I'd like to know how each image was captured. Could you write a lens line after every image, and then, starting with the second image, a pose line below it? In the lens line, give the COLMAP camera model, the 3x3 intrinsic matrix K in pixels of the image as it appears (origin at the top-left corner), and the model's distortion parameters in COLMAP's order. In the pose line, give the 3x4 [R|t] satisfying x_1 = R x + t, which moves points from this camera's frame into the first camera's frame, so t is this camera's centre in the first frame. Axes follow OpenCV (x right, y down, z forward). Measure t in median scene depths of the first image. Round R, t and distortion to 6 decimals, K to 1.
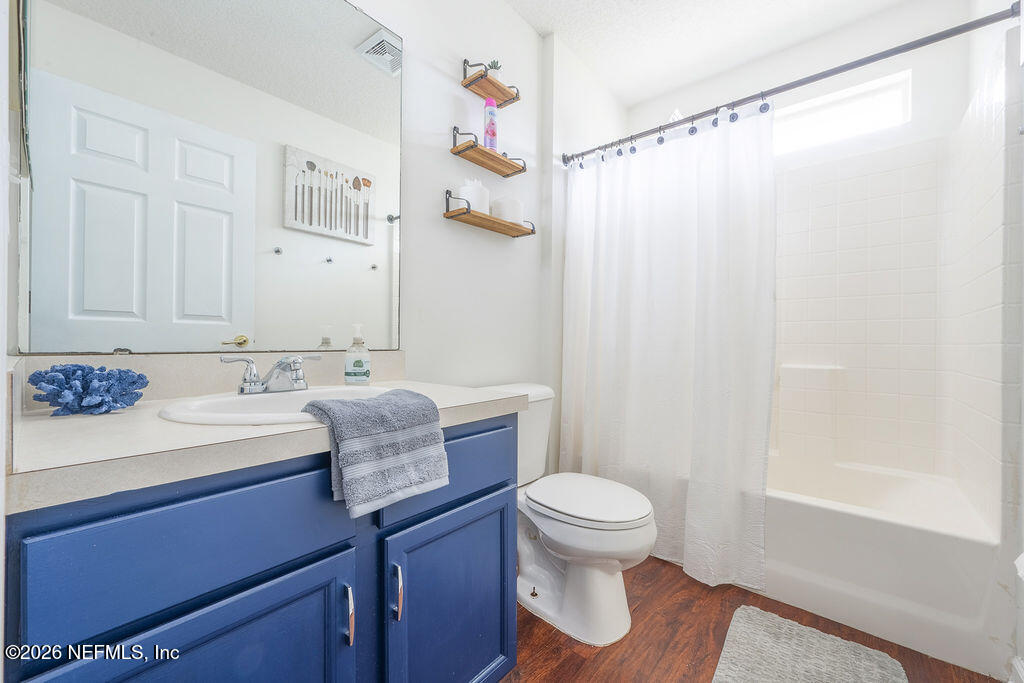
lens RADIAL K [[403.7, 0, 512.2], [0, 403.7, 342.1], [0, 0, 1]] dist [-0.003456, 0.000756]
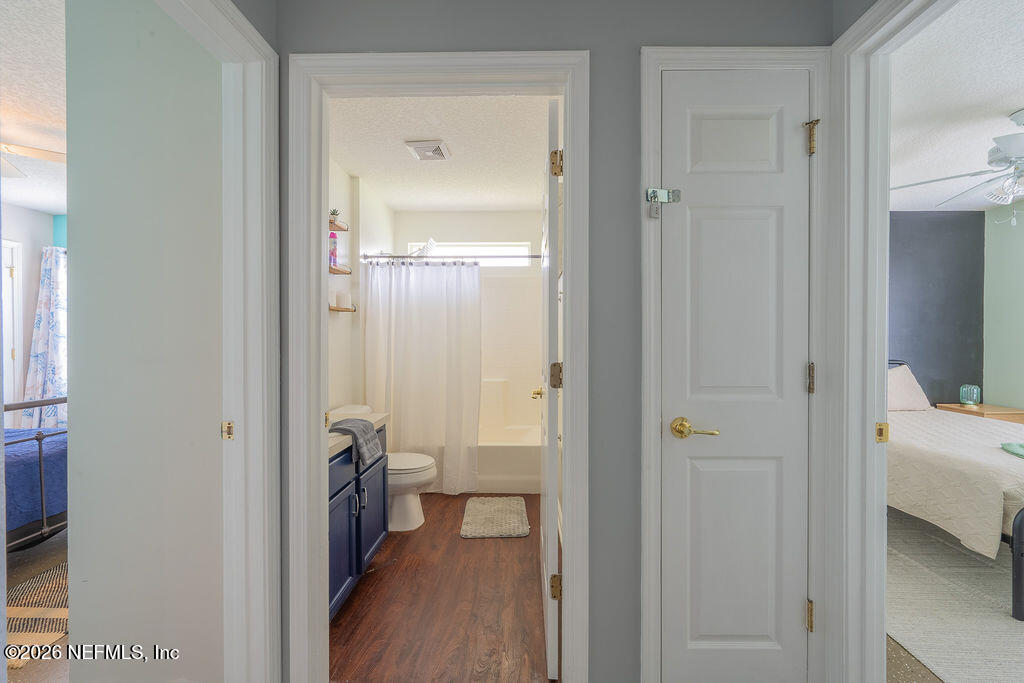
lens RADIAL K [[403.7, 0, 509.2], [0, 403.7, 342.0], [0, 0, 1]] dist [-0.003456, 0.000756]
pose [[0.784819, -0.012439, 0.619600, -0.577711], [0.008517, 0.999921, 0.009285, -0.196501], [-0.619666, -0.002010, 0.784863, -0.805509]]
